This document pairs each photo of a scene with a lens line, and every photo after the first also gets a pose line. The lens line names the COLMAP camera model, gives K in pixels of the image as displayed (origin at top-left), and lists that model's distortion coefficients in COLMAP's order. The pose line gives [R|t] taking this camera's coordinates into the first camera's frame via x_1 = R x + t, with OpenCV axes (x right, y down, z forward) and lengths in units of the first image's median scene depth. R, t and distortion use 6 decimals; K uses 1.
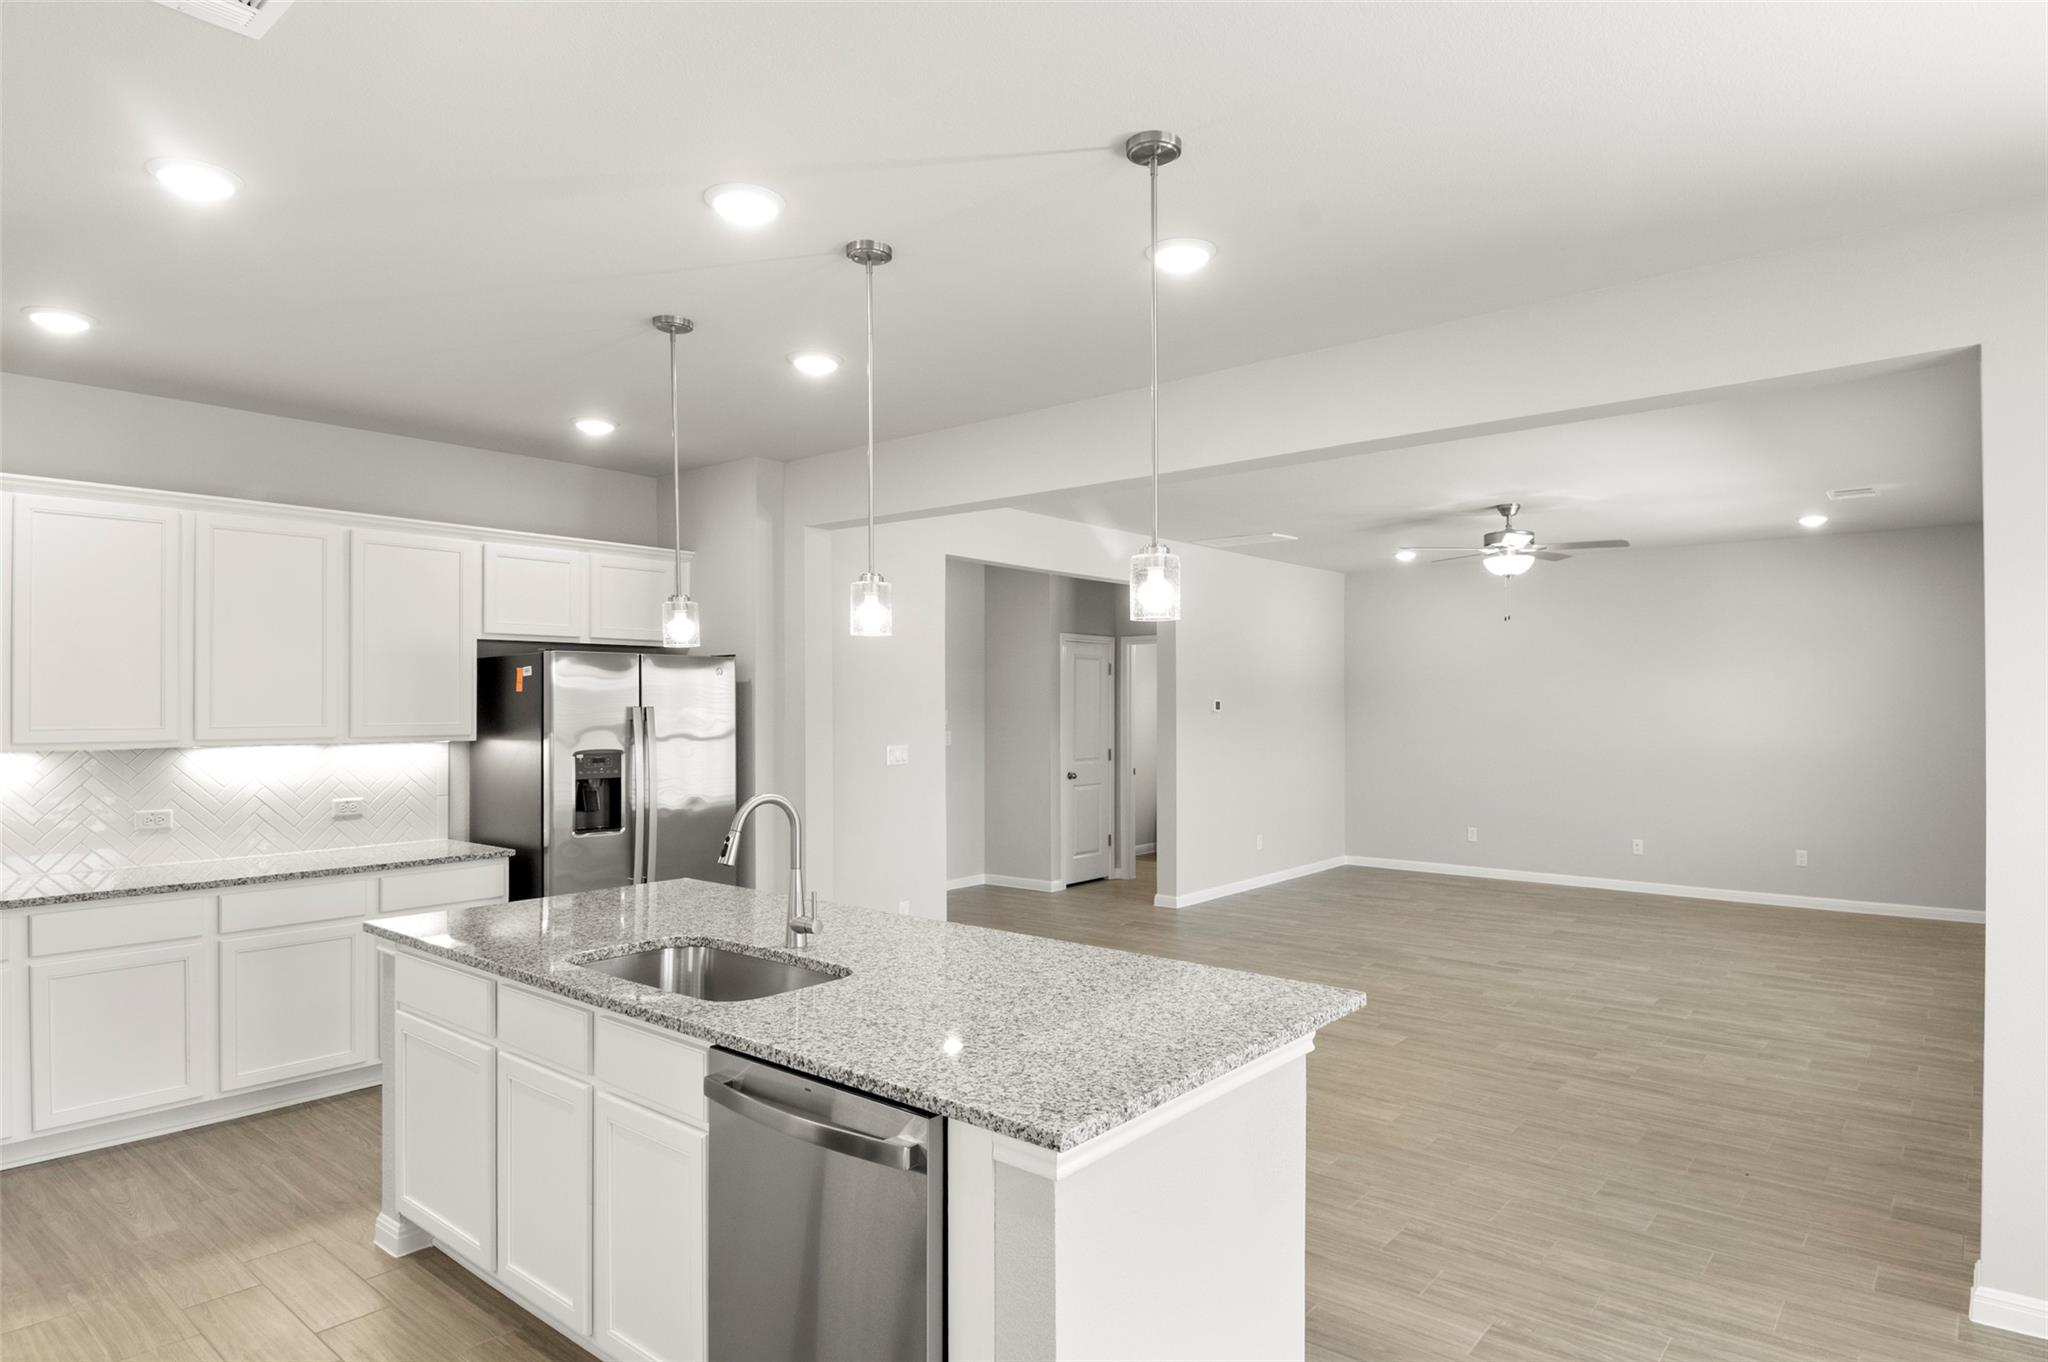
lens RADIAL K [[1148.7, 0, 1053.4], [0, 1148.7, 689.3], [0, 0, 1]] dist [0.025612, -0.036539]
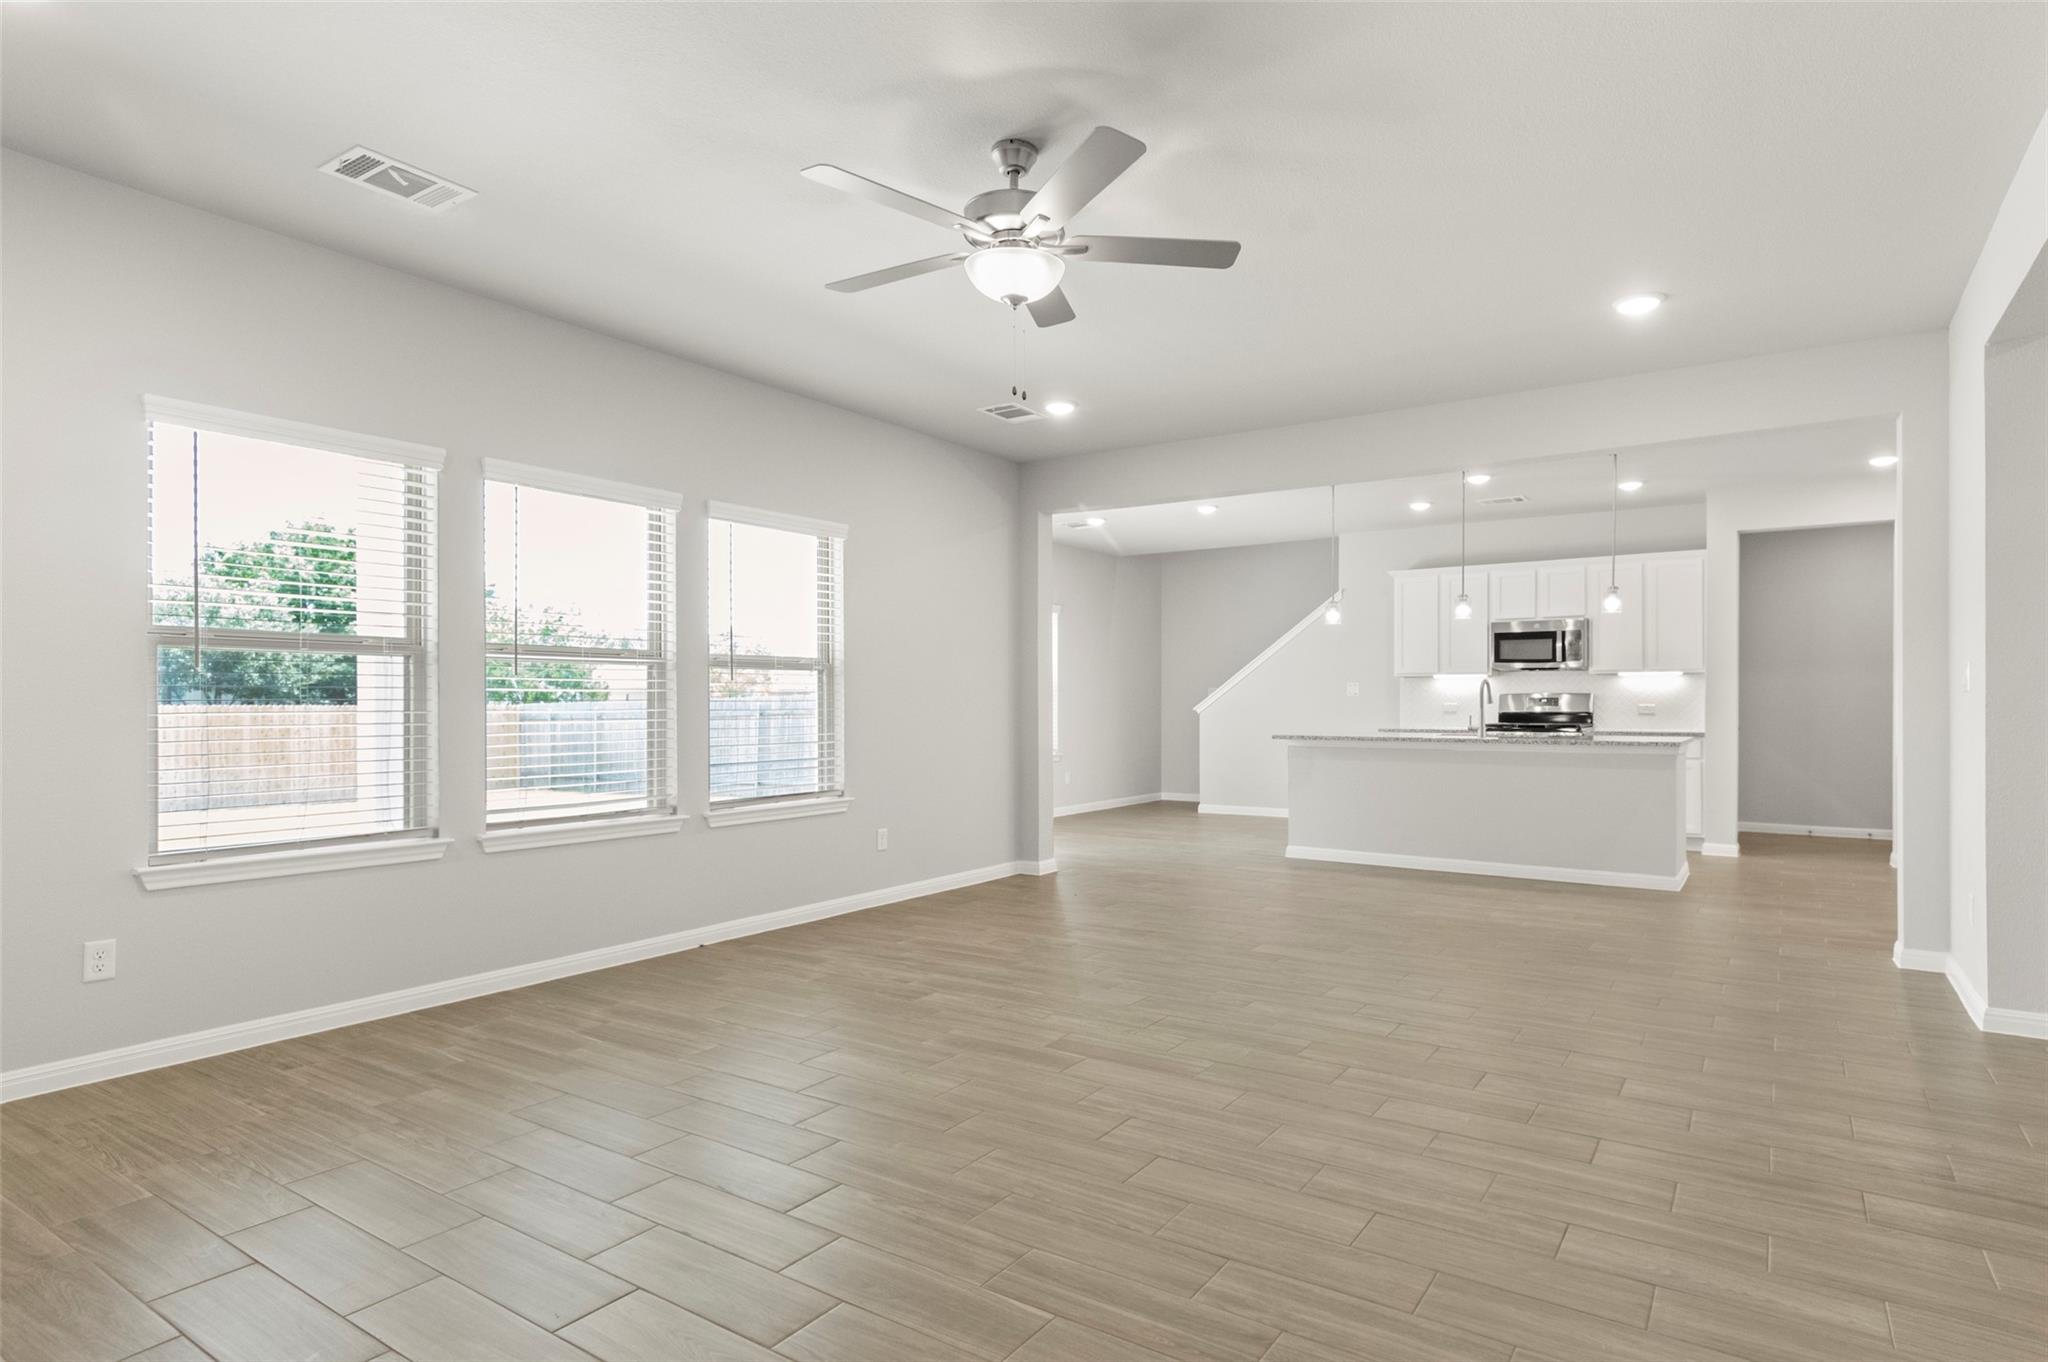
lens RADIAL K [[1089.0, 0, 1084.1], [0, 1089.0, 695.9], [0, 0, 1]] dist [0.012763, 0.000057]
pose [[-0.993475, 0.001514, -0.114044, 0.421098], [0.002686, 0.999945, -0.010130, 0.067366], [0.114023, -0.010371, -0.993424, 1.455316]]
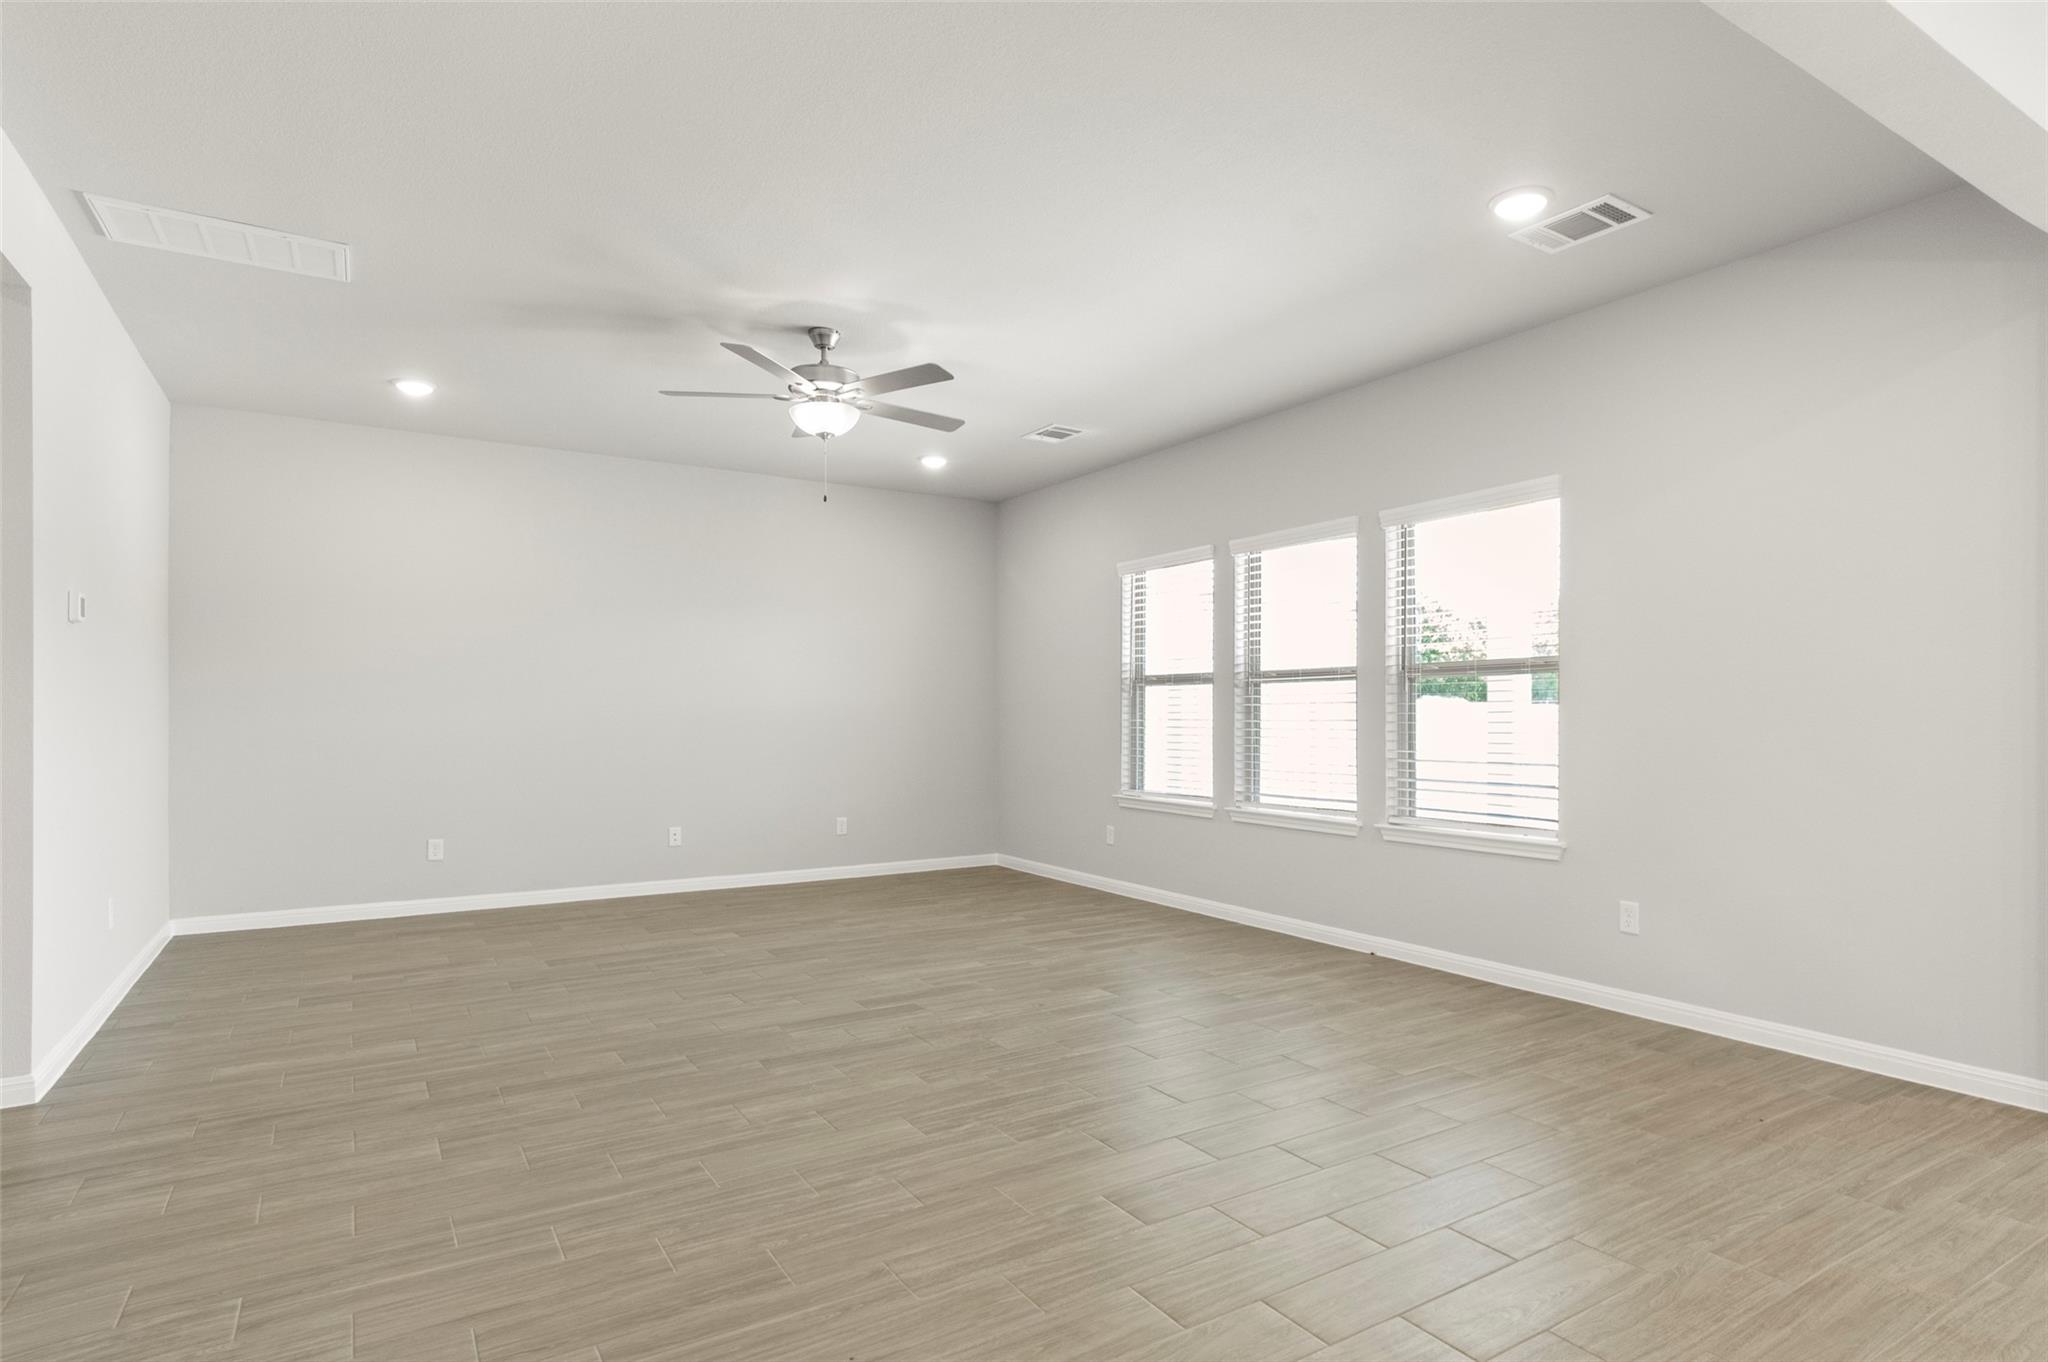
lens RADIAL K [[1107.4, 0, 1066.9], [0, 1107.4, 706.3], [0, 0, 1]] dist [0.006105, -0.001215]
pose [[0.304353, 0.009632, 0.952511, -0.185875], [-0.008201, 0.999938, -0.007491, 0.065999], [-0.952524, -0.005532, 0.304413, 0.668183]]
